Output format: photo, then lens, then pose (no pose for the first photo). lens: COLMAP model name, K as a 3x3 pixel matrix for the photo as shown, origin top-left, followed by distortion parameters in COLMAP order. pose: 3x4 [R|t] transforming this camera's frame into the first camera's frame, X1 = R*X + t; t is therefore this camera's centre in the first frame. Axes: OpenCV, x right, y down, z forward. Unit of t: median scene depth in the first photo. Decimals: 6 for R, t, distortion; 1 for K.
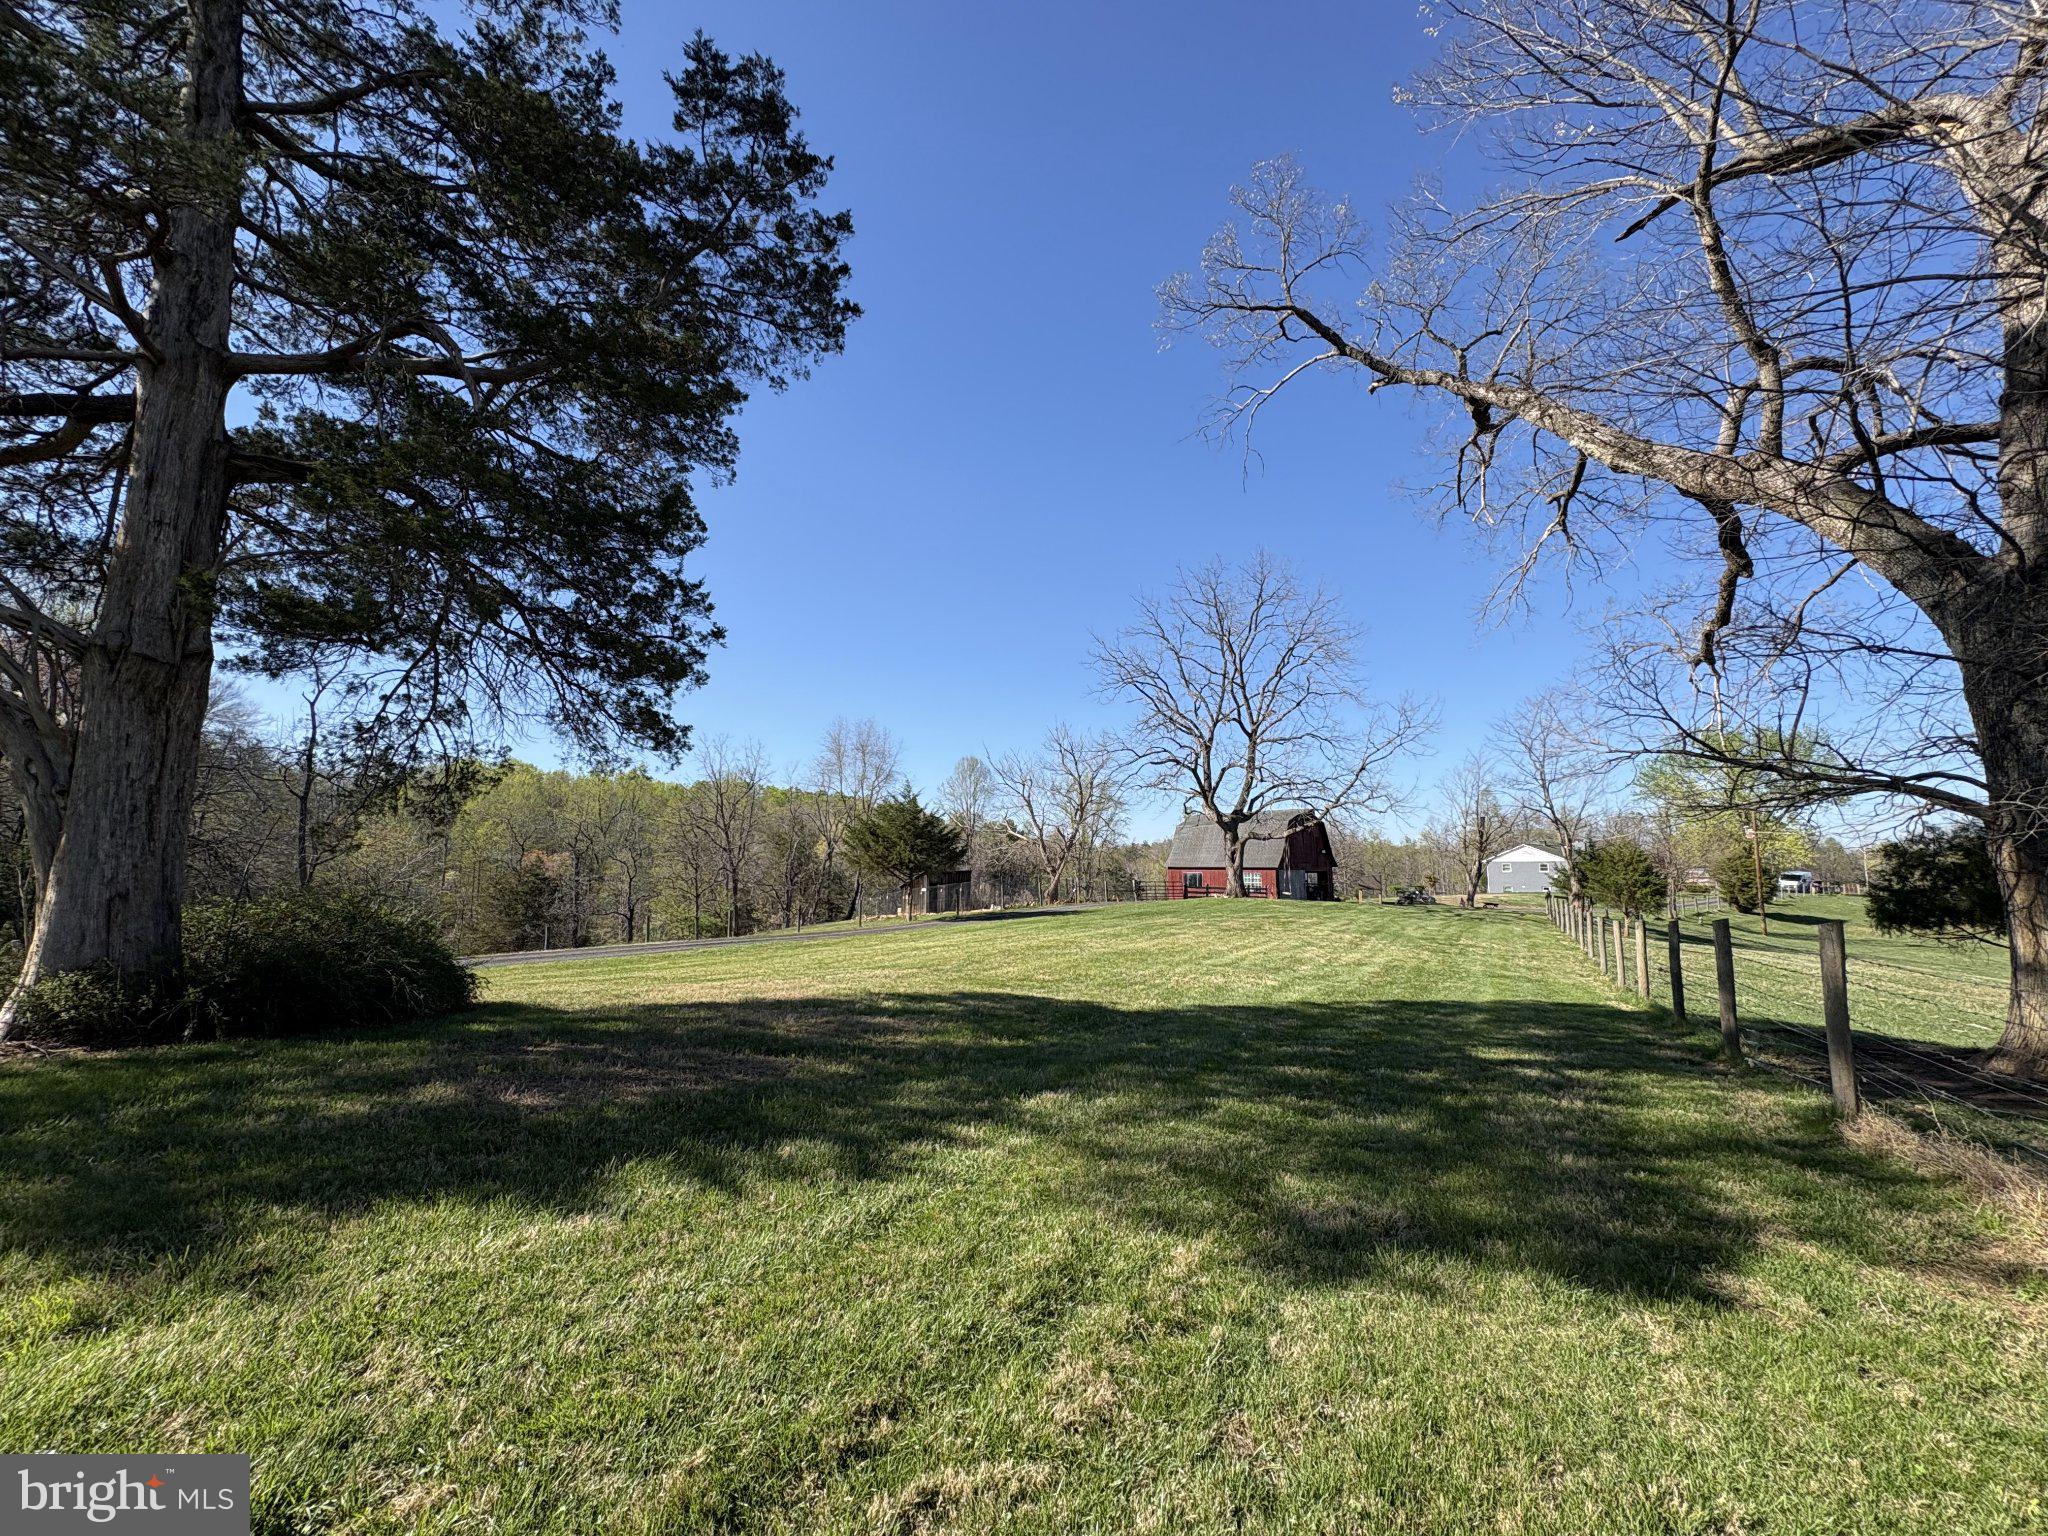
lens RADIAL K [[818.2, 0, 1024.0], [0, 818.2, 768.0], [0, 0, 1]] dist [-0.002532, -0.000136]
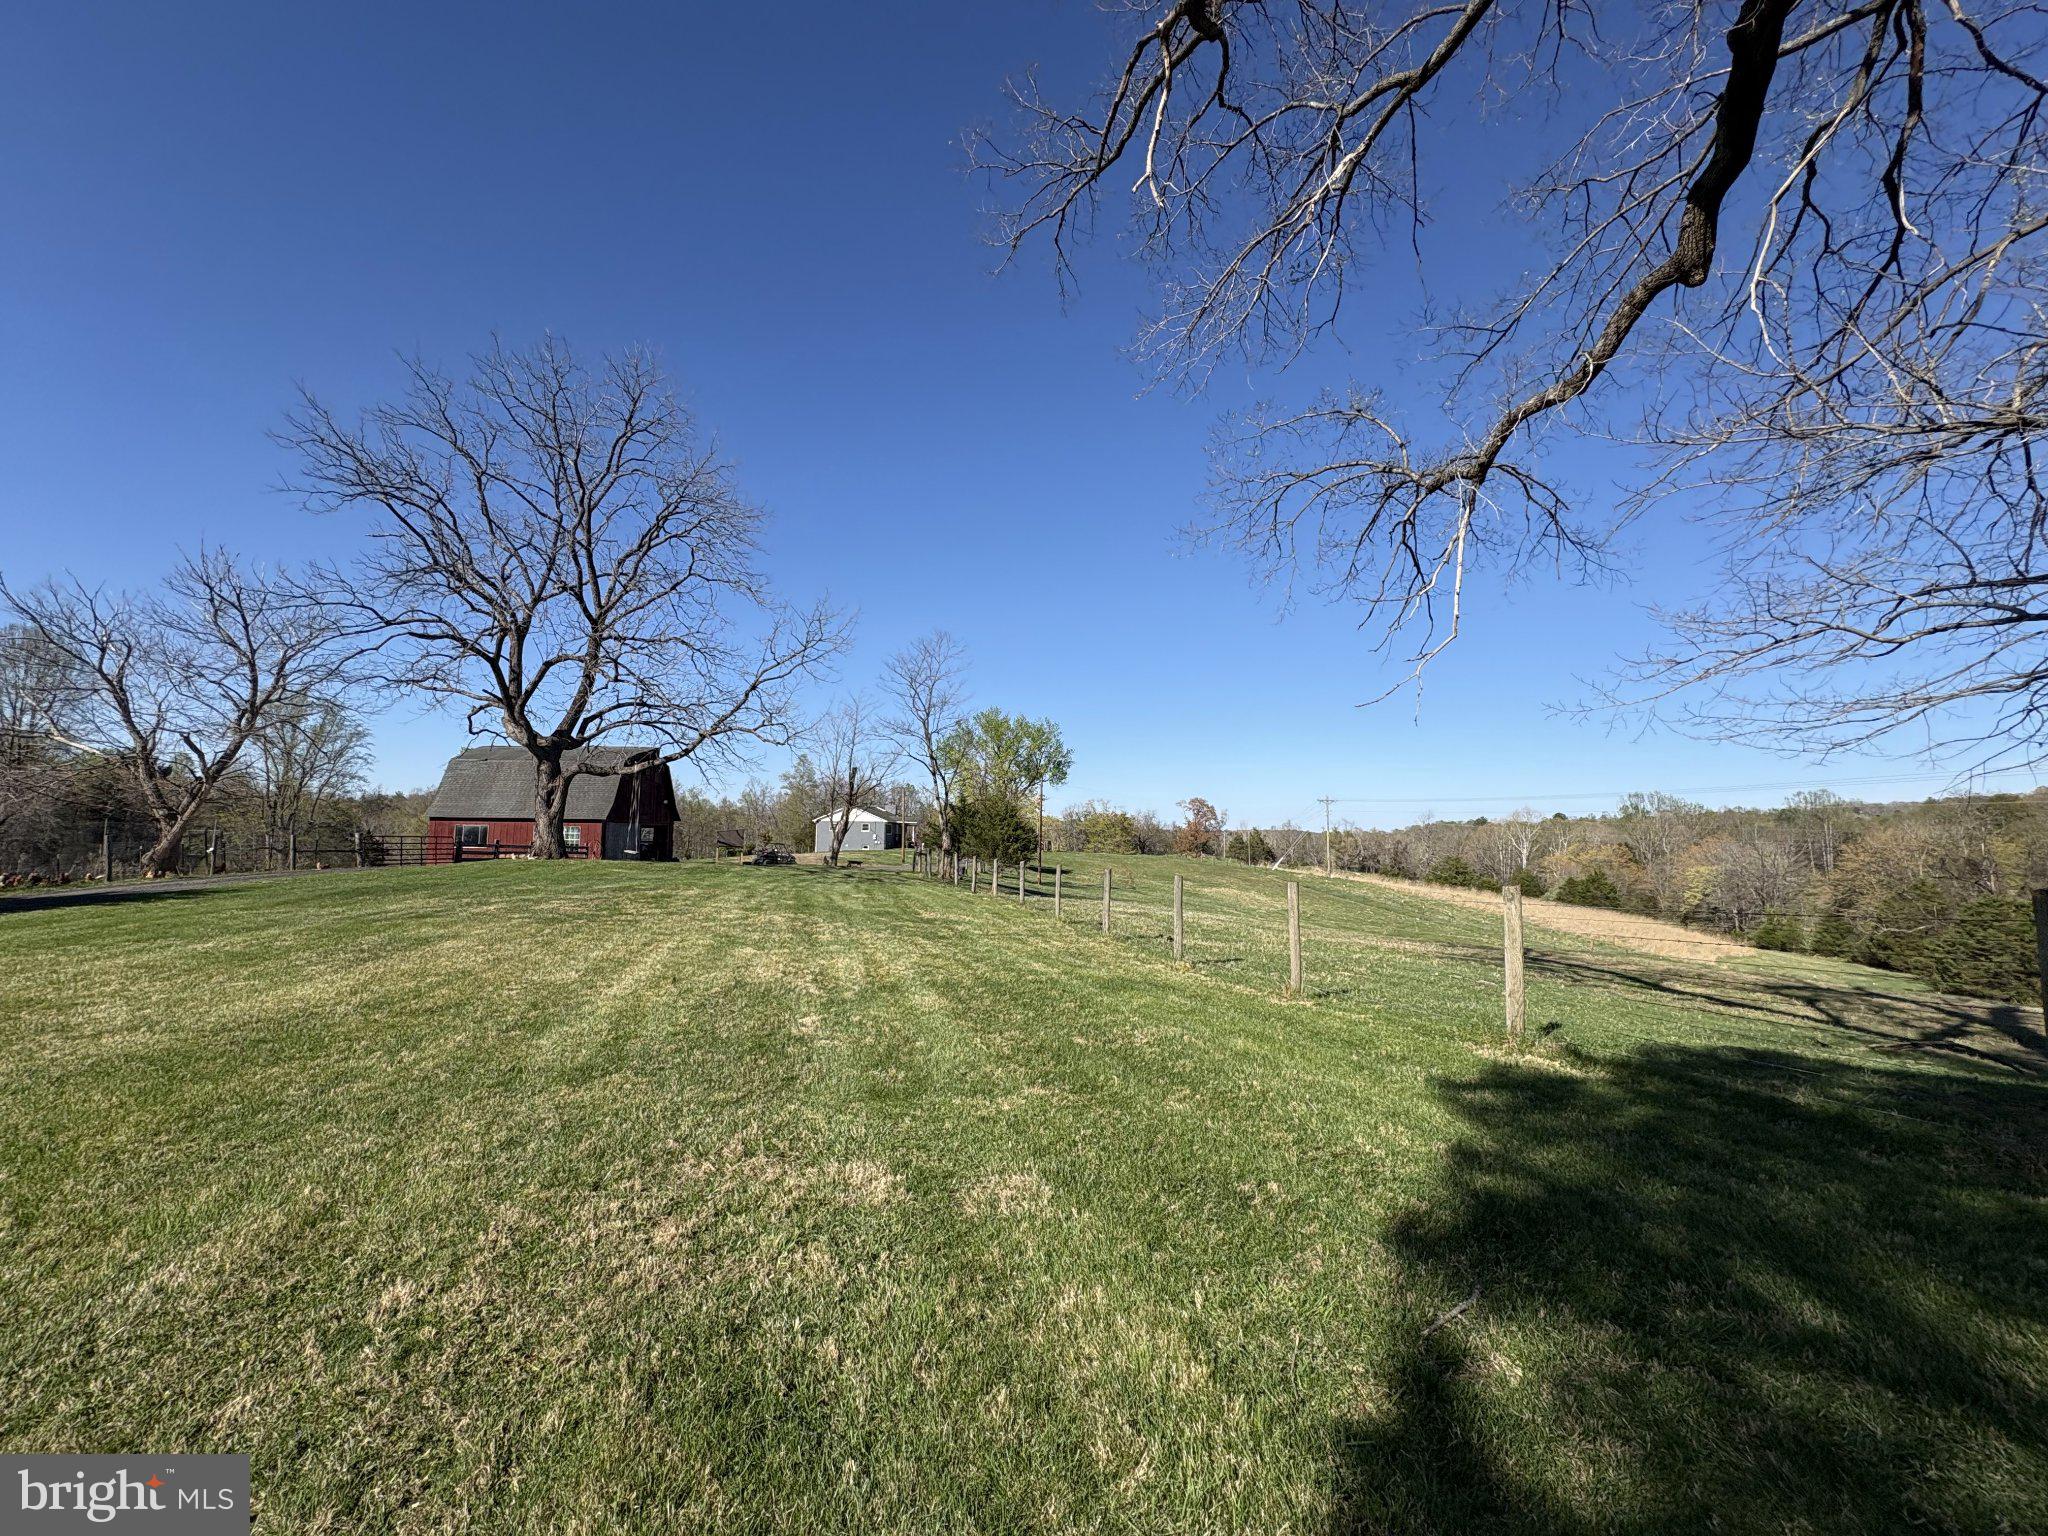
lens RADIAL K [[813.2, 0, 1026.7], [0, 813.2, 768.8], [0, 0, 1]] dist [-0.000490, 0.000637]
pose [[0.694283, 0.063769, 0.716872, 0.045120], [-0.097357, 0.995233, 0.005758, 0.039389], [-0.713087, -0.073790, 0.697181, 0.241836]]
